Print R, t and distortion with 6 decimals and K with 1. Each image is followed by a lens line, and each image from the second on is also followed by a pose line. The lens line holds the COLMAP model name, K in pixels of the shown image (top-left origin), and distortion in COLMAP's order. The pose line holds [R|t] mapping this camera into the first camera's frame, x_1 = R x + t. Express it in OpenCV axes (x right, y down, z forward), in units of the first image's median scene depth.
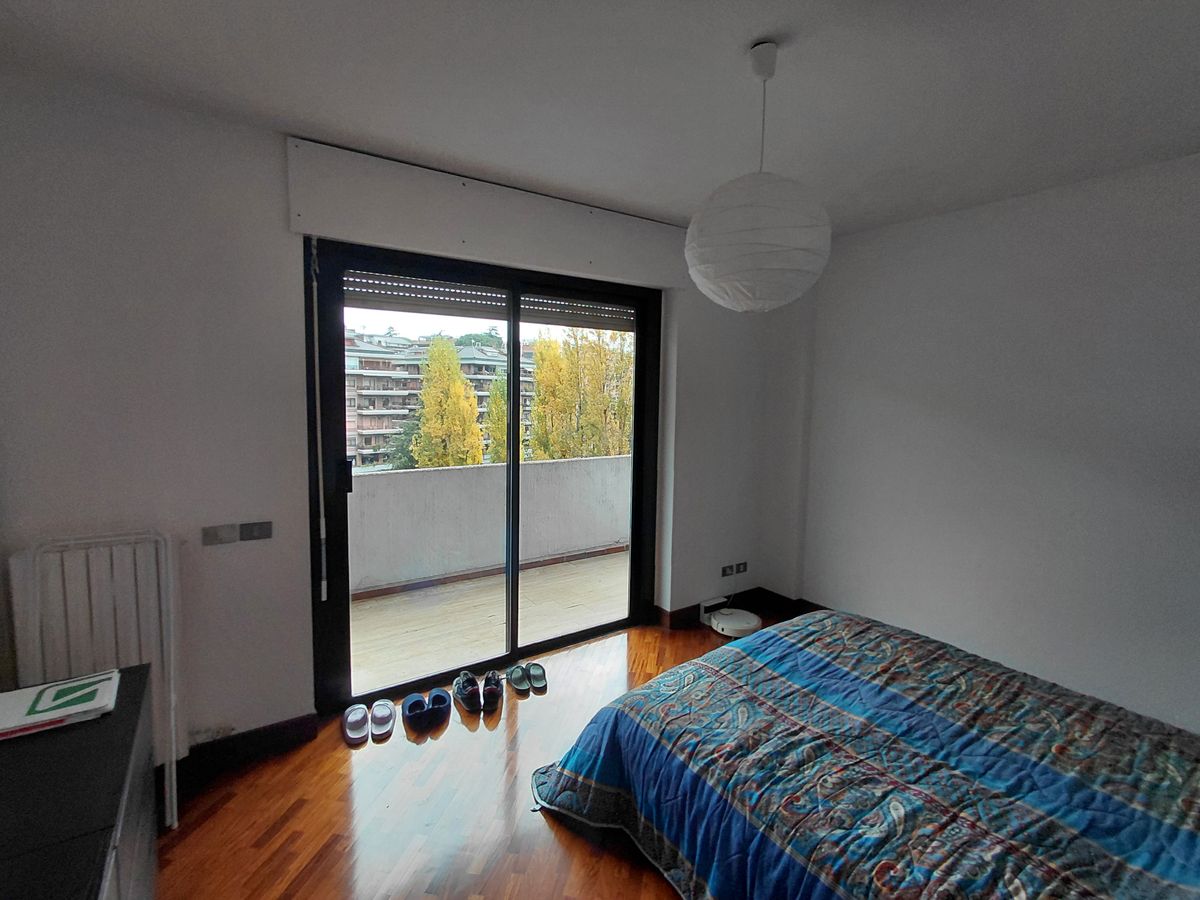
lens RADIAL K [[554.9, 0, 603.9], [0, 554.9, 435.6], [0, 0, 1]] dist [-0.005130, -0.000021]
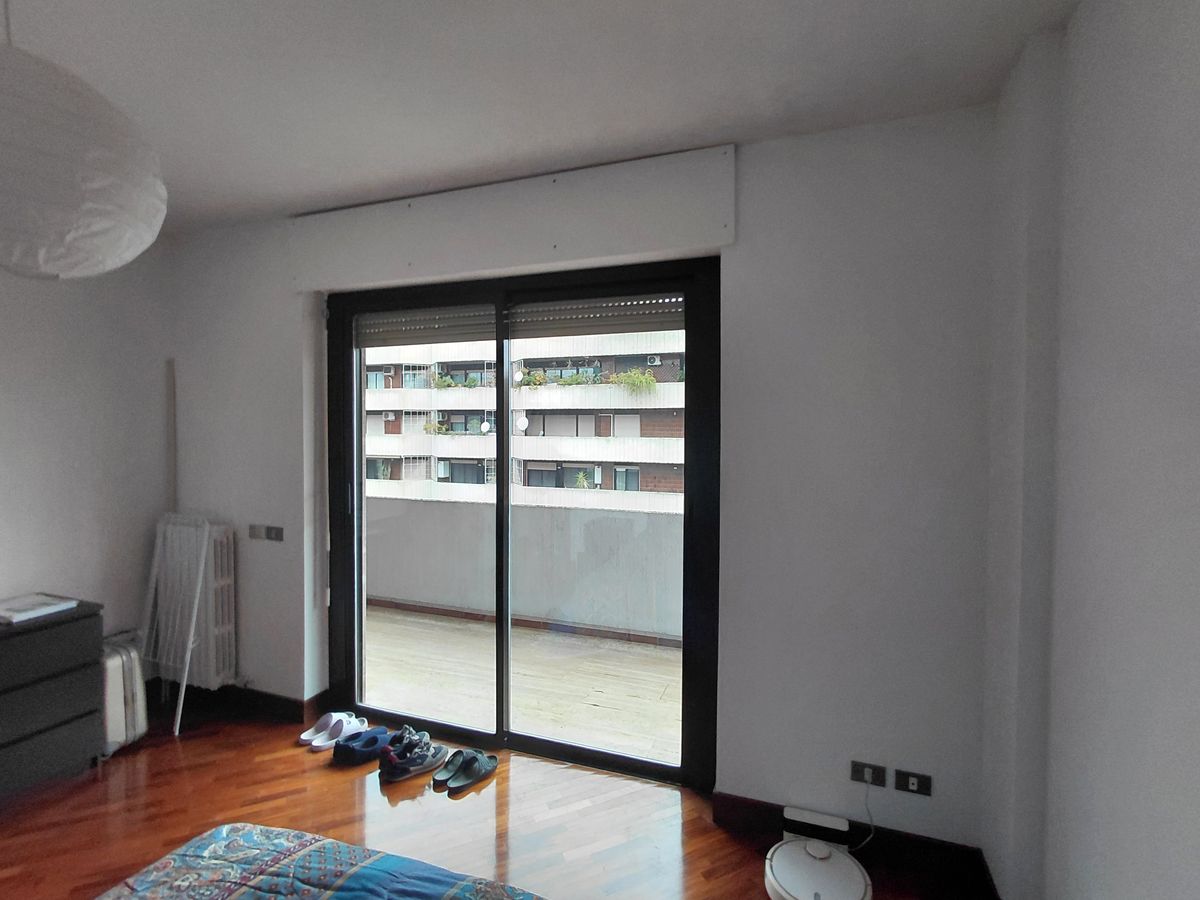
lens RADIAL K [[554.9, 0, 603.9], [0, 554.9, 435.6], [0, 0, 1]] dist [-0.005130, -0.000021]
pose [[0.592802, 0.001383, -0.805347, 0.609113], [-0.067904, 0.996523, -0.048273, -0.024300], [0.802480, 0.083303, 0.590835, 0.616820]]
